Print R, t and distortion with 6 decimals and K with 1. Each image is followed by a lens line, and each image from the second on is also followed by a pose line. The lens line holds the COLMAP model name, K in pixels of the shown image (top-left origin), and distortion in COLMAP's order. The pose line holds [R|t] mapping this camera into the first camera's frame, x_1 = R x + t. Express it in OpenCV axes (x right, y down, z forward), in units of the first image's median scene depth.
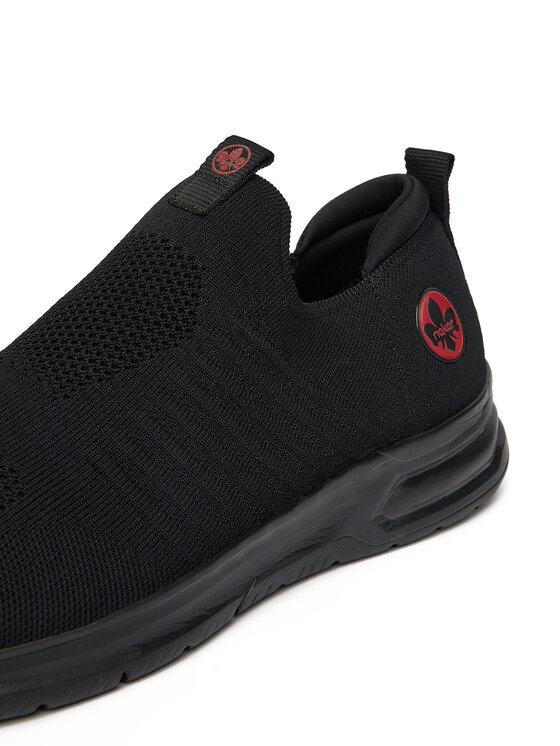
lens RADIAL K [[1313.0, 0, 280.0], [0, 1313.0, 373.0], [0, 0, 1]] dist [0.039710, 0.055467]
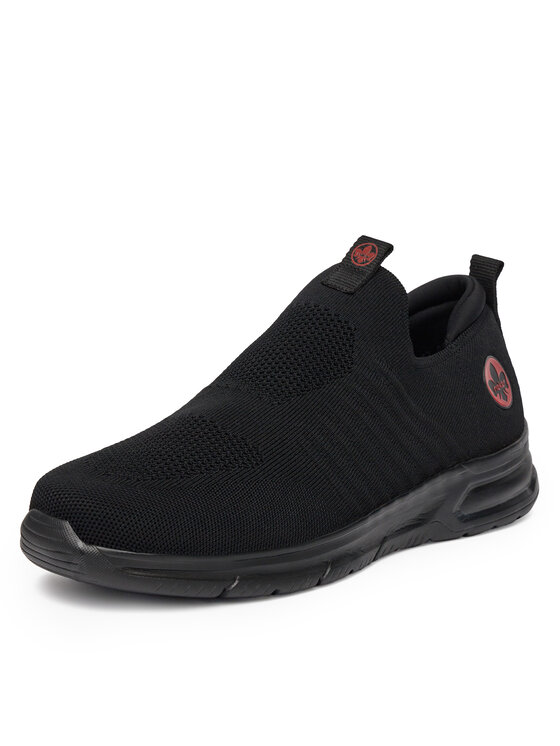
lens RADIAL K [[2189.4, 0, 280.0], [0, 2189.4, 373.0], [0, 0, 1]] dist [0.683887, -0.010139]
pose [[0.989452, 0.052799, 0.134896, -0.434121], [-0.038332, 0.993447, -0.107677, 0.220102], [-0.139697, 0.101370, 0.984992, -1.307198]]
